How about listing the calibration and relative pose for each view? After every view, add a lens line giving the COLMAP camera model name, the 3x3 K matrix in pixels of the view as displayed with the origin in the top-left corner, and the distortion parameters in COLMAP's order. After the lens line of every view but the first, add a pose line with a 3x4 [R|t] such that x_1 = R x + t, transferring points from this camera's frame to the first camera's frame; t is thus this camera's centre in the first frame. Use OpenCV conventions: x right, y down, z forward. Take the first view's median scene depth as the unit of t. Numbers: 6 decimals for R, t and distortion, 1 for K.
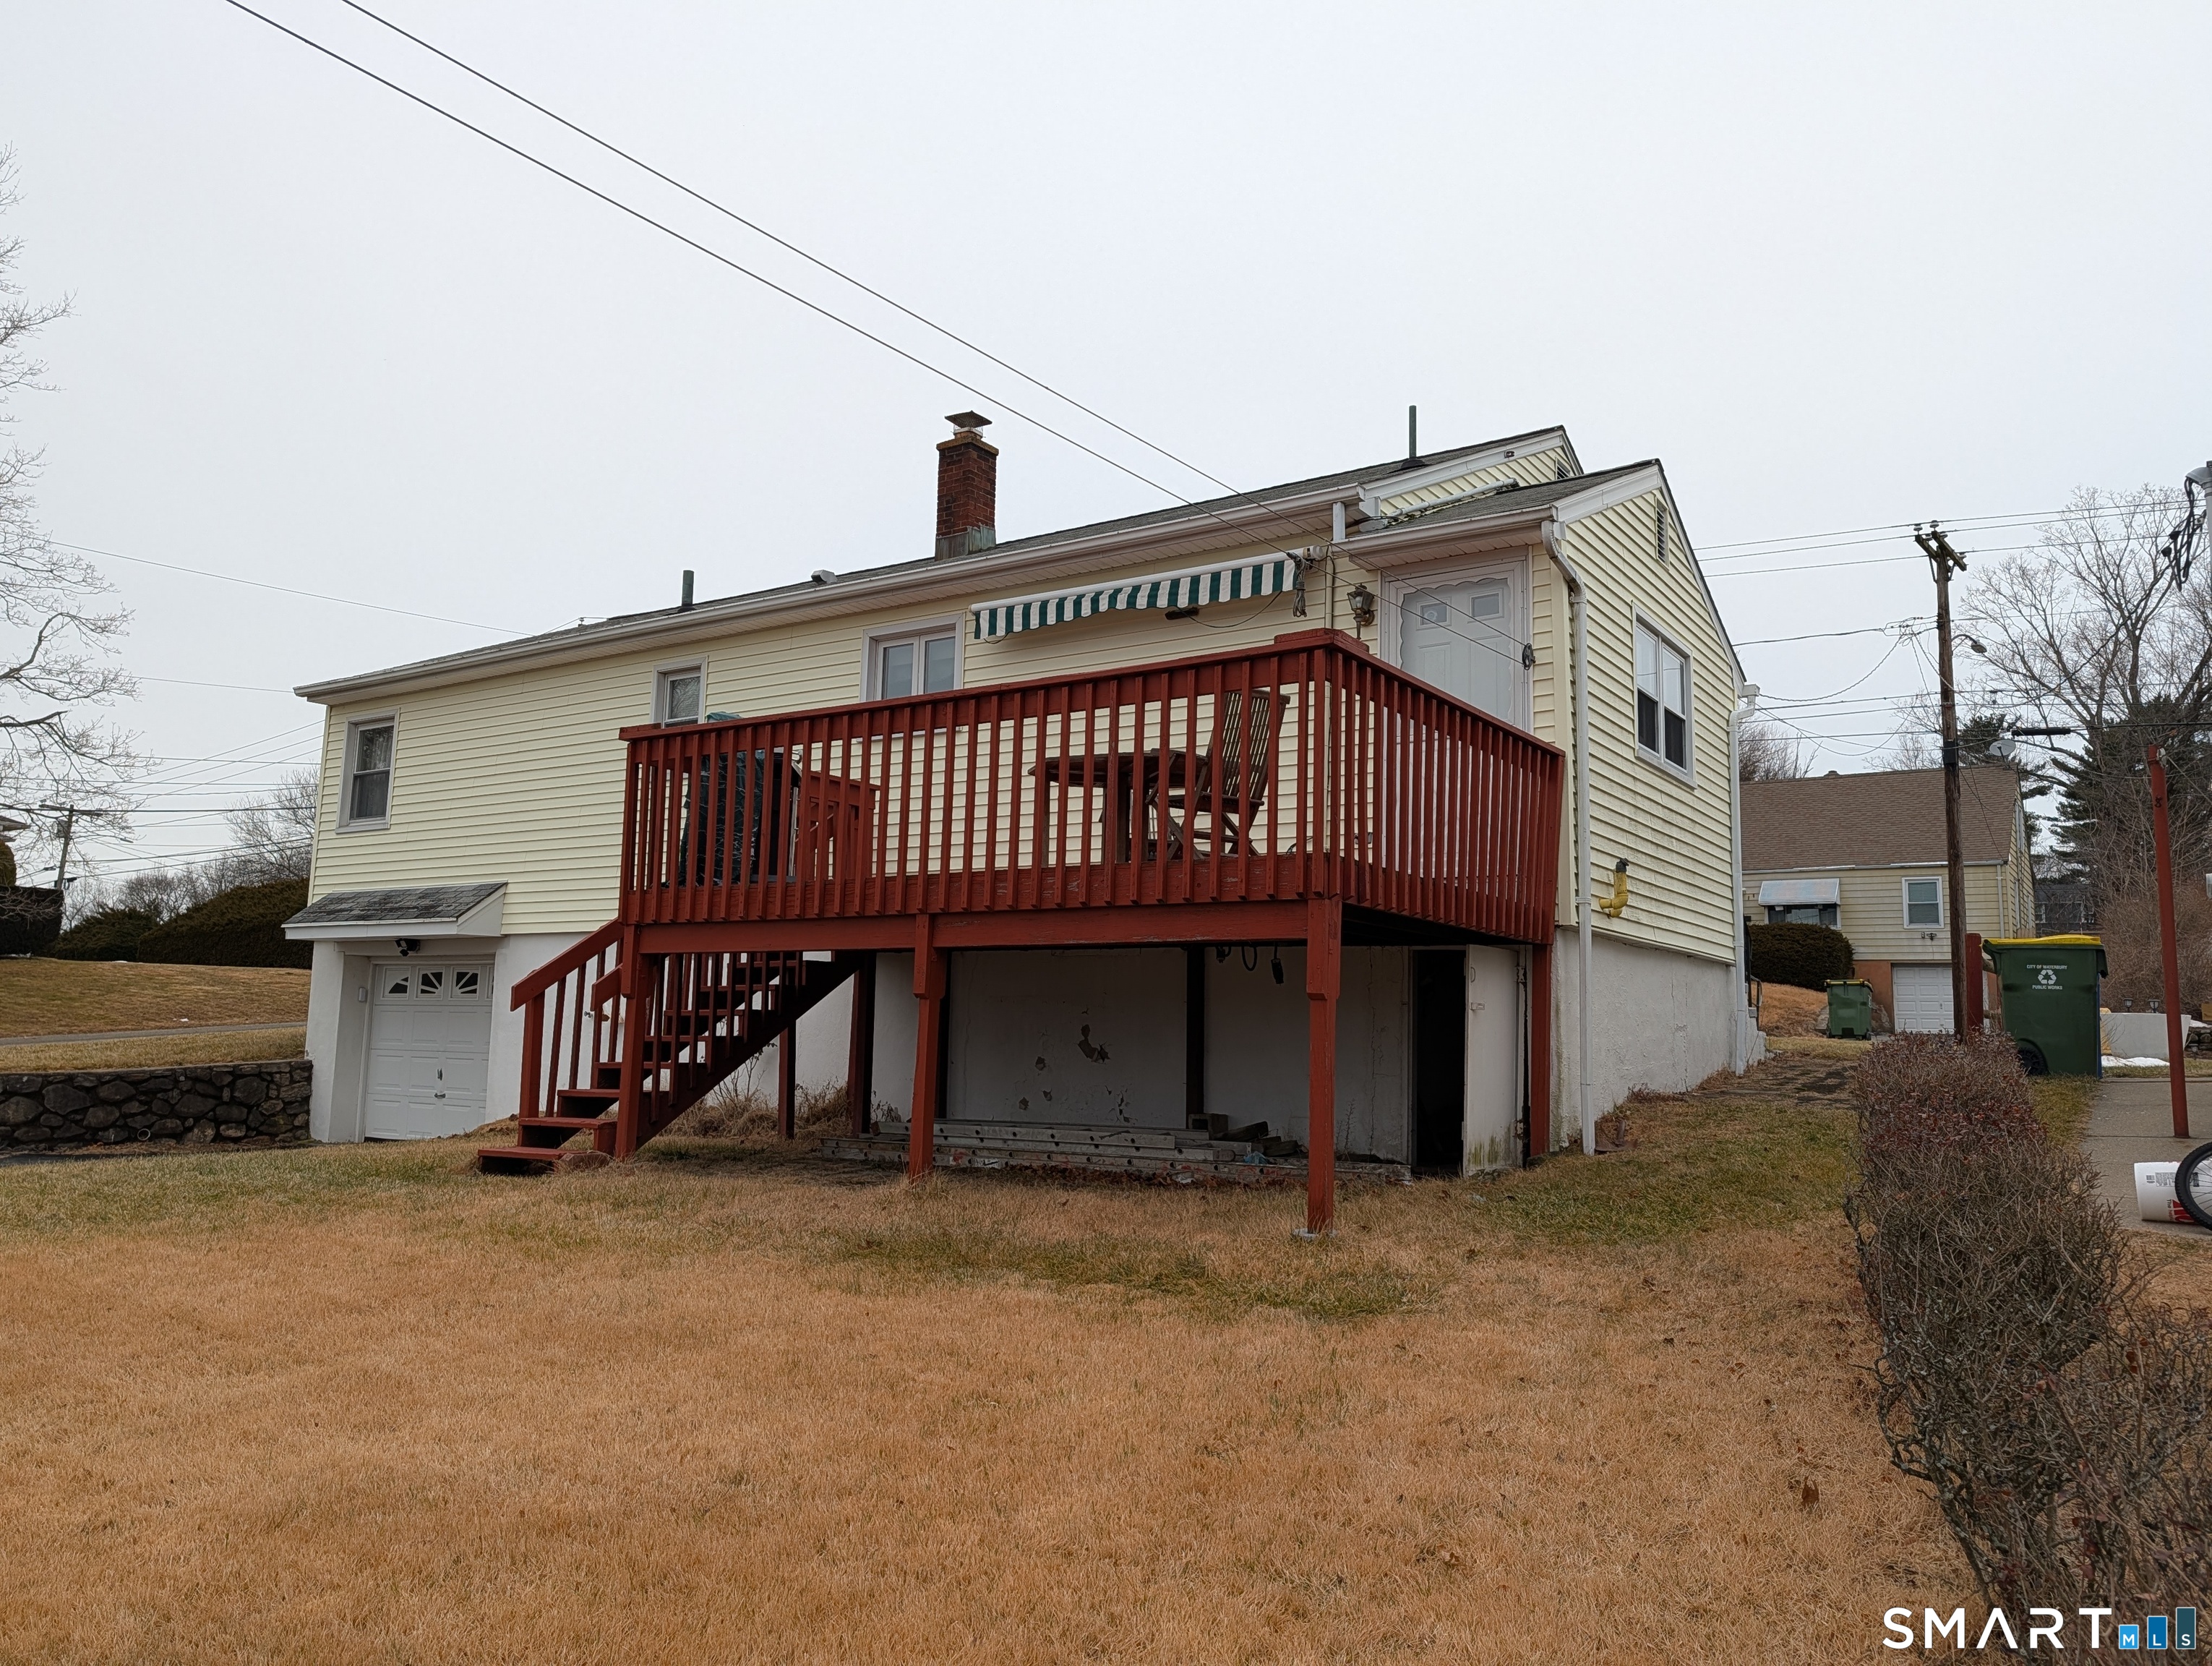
lens RADIAL K [[1592.5, 0, 1105.6], [0, 1592.5, 845.3], [0, 0, 1]] dist [0.021886, -0.013190]
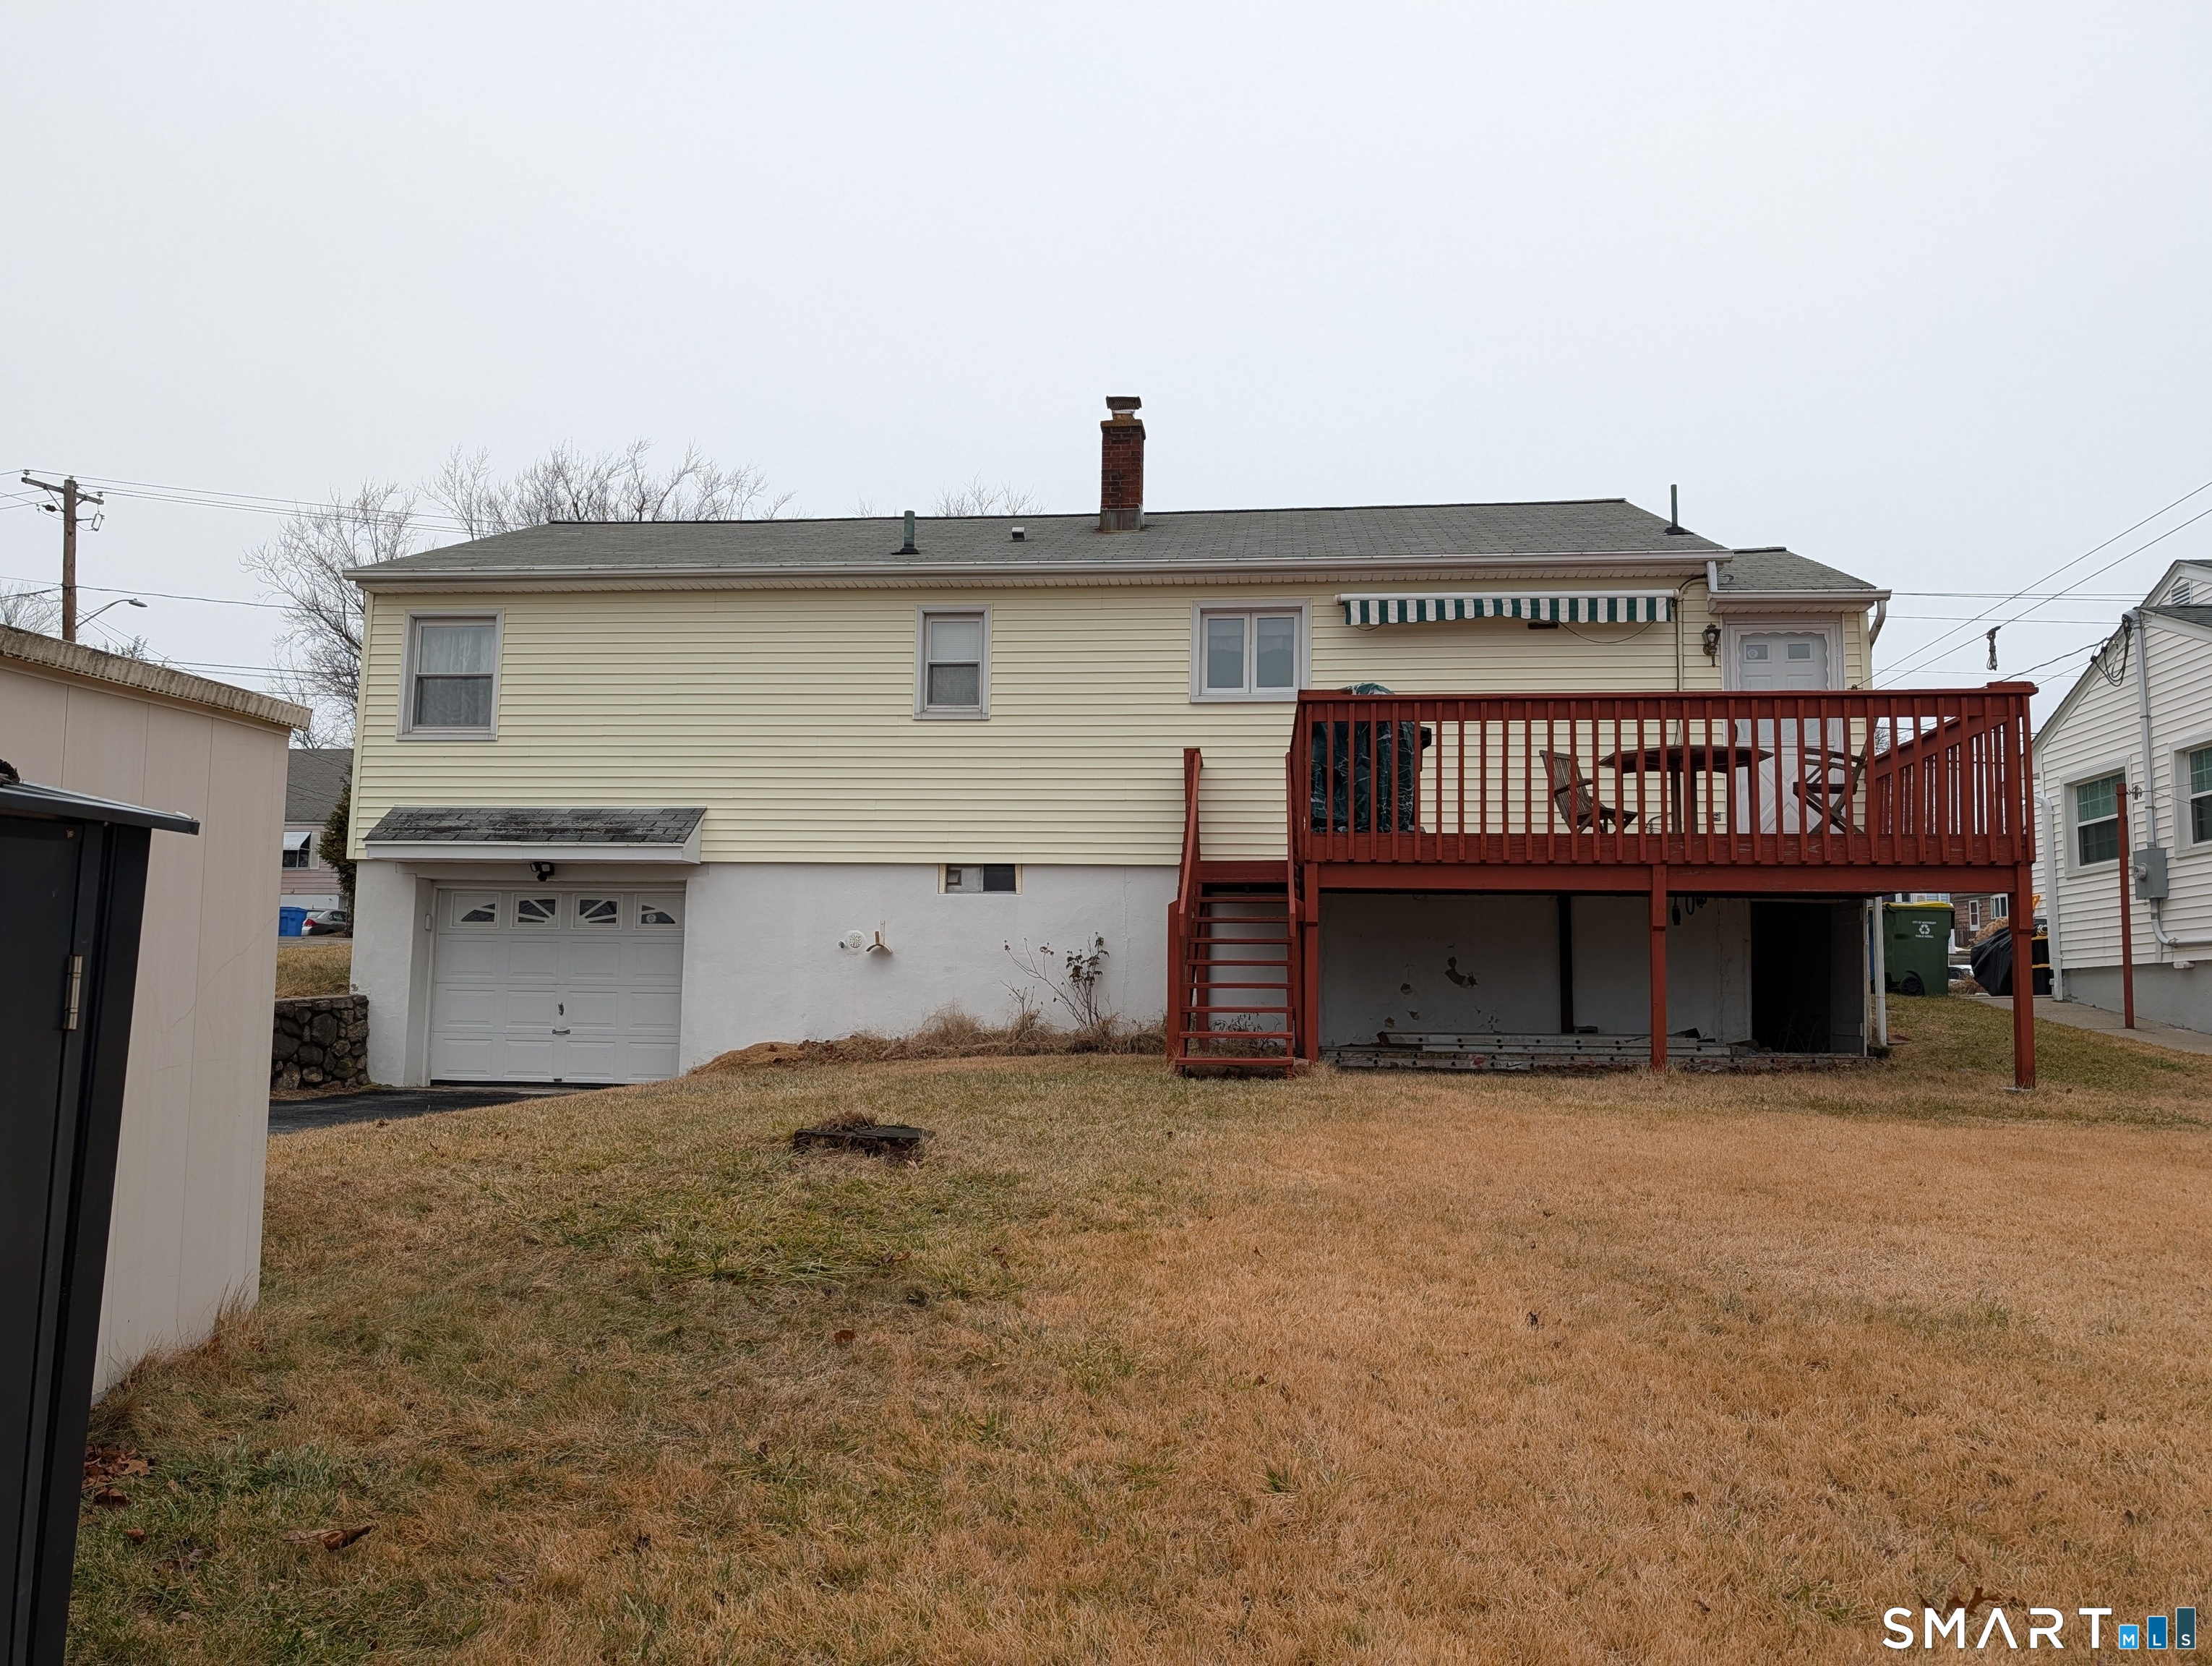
lens RADIAL K [[1592.5, 0, 1113.0], [0, 1592.5, 834.8], [0, 0, 1]] dist [0.021886, -0.013190]
pose [[0.886704, 0.043184, 0.460316, -0.585502], [-0.053861, 0.998498, 0.010079, 0.015800], [-0.459189, -0.033730, 0.887698, 0.031127]]
